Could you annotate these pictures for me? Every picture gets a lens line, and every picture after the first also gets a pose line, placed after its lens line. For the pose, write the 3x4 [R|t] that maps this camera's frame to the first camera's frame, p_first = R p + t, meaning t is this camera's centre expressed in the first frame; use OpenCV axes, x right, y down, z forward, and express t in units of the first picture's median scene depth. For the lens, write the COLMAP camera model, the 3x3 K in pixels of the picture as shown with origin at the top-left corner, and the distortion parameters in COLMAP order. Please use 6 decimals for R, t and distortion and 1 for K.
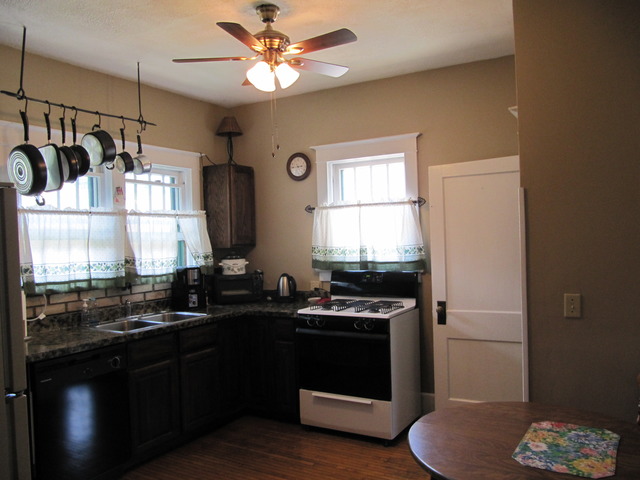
lens RADIAL K [[517.7, 0, 320.0], [0, 517.7, 242.1], [0, 0, 1]] dist [-0.033360, -0.010505]
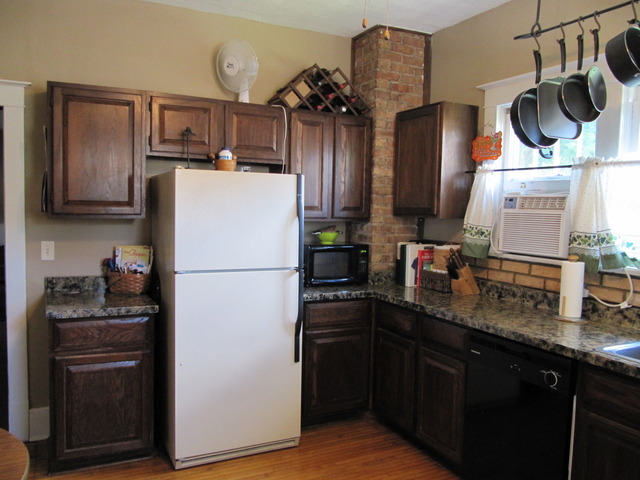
lens RADIAL K [[517.7, 0, 316.4], [0, 517.7, 238.4], [0, 0, 1]] dist [-0.033360, -0.010505]
pose [[-0.553469, 0.064123, -0.830397, 0.549179], [-0.016448, 0.995996, 0.087873, -0.014903], [0.832707, 0.062293, -0.550199, 1.805971]]
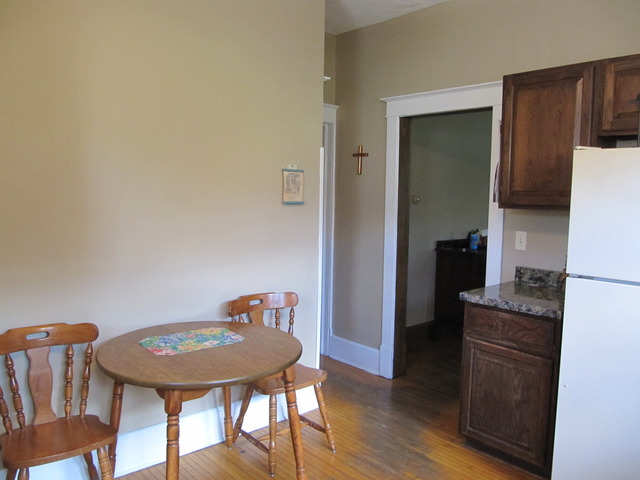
lens RADIAL K [[517.7, 0, 318.4], [0, 517.7, 236.9], [0, 0, 1]] dist [-0.033360, -0.010505]
pose [[-0.946878, -0.014676, 0.321258, -0.245684], [0.015142, 0.995816, 0.090121, 0.007828], [-0.321237, 0.090198, -0.942694, 1.993212]]
